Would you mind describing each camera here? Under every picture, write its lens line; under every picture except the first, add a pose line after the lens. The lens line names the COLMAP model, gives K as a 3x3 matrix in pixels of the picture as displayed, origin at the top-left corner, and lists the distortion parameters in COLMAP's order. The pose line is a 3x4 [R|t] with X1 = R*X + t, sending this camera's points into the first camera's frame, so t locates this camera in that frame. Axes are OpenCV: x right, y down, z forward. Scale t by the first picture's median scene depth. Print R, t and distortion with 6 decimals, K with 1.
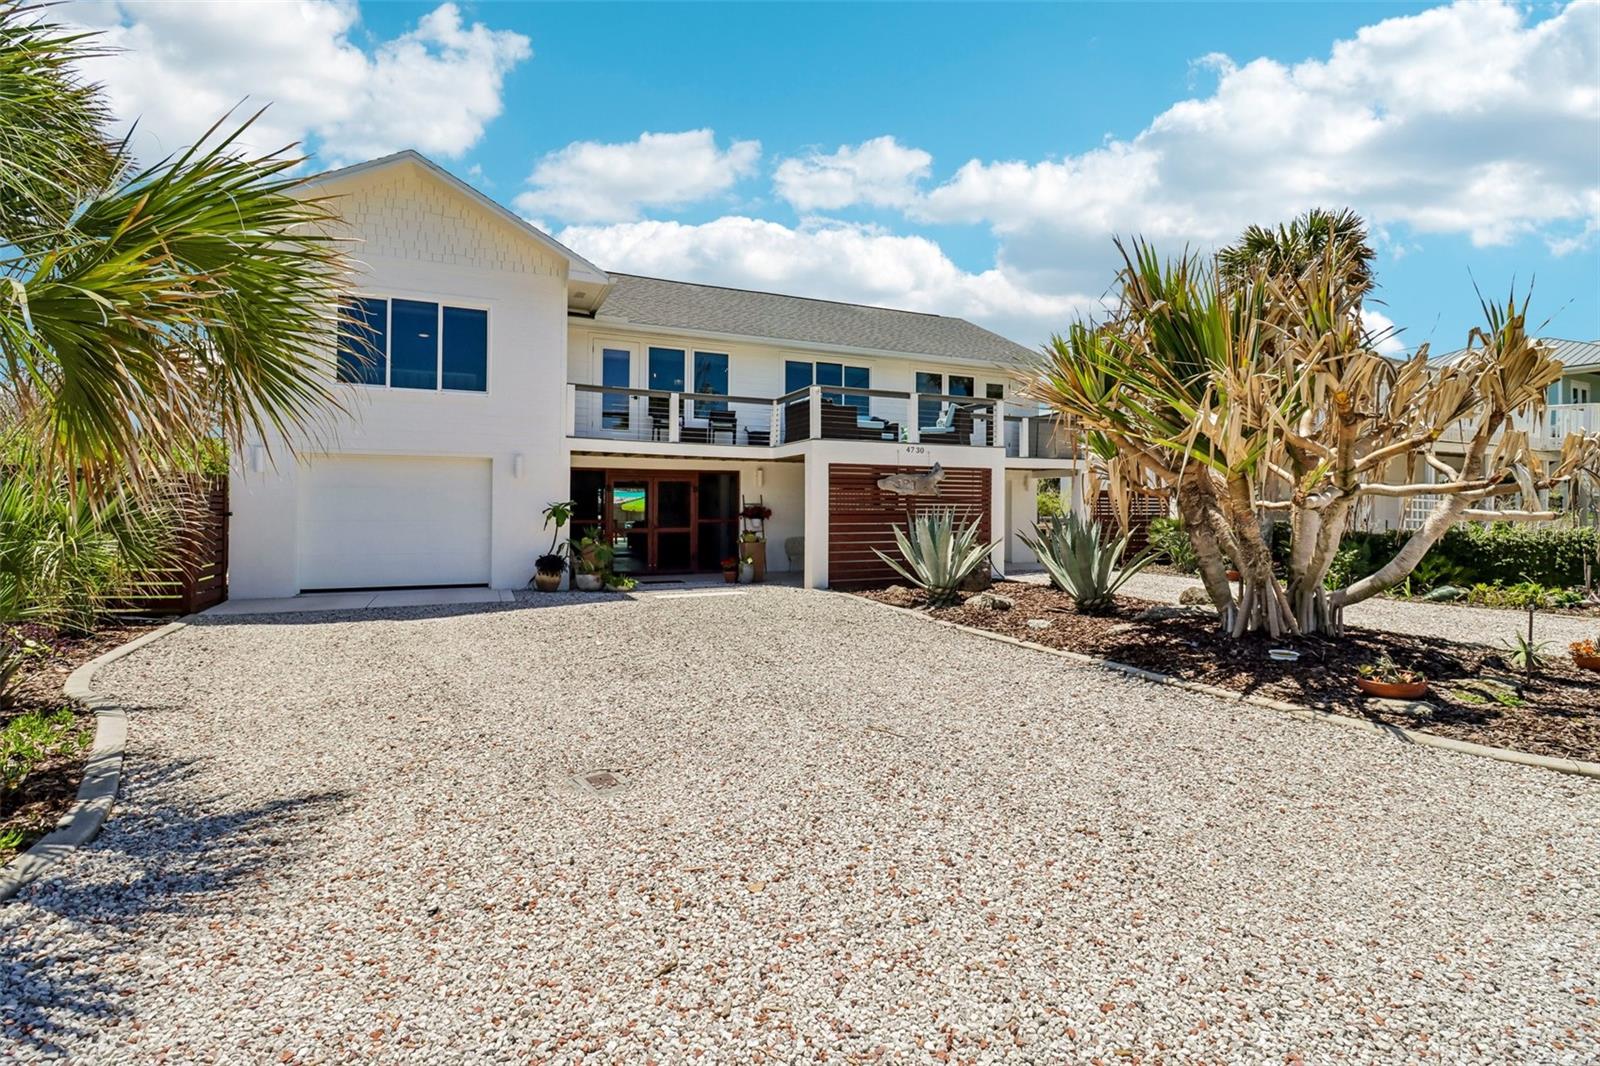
lens RADIAL K [[744.7, 0, 802.1], [0, 744.7, 505.1], [0, 0, 1]] dist [-0.000183, -0.000024]
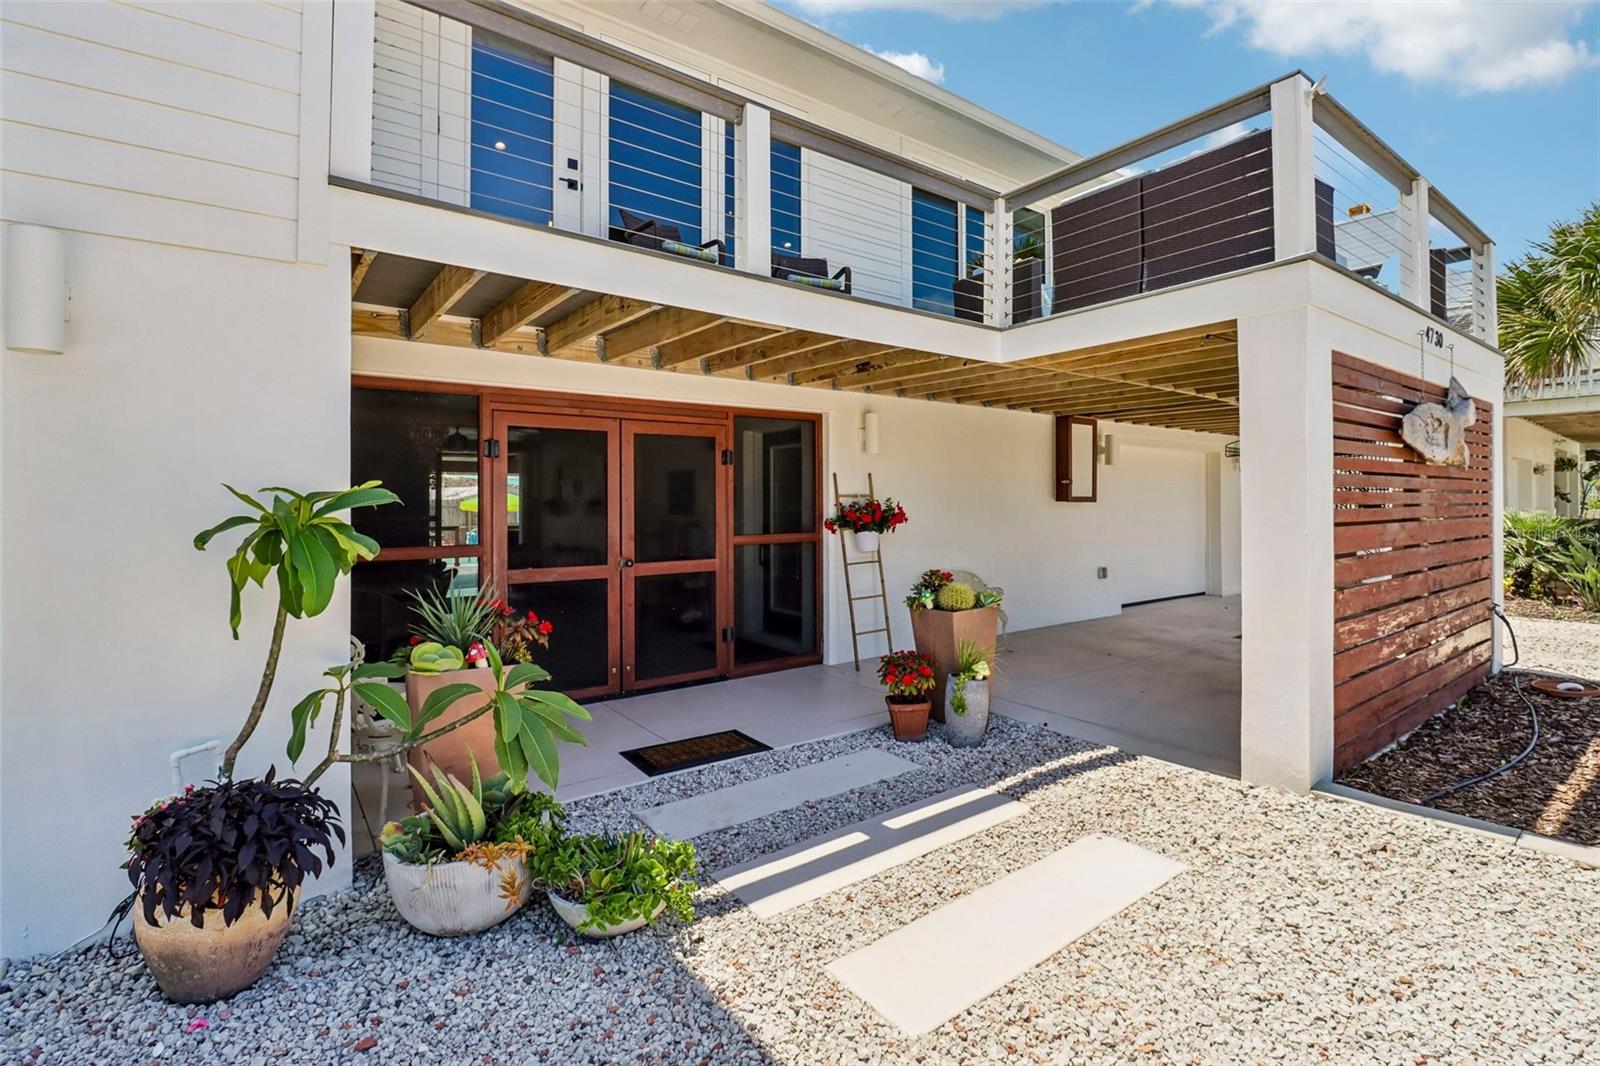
lens RADIAL K [[744.7, 0, 802.1], [0, 744.7, 505.1], [0, 0, 1]] dist [-0.000183, -0.000024]
pose [[0.972221, -0.011819, 0.233767, -0.223708], [0.010323, 0.999918, 0.007622, -0.000678], [-0.233838, -0.004997, 0.972263, 0.724385]]
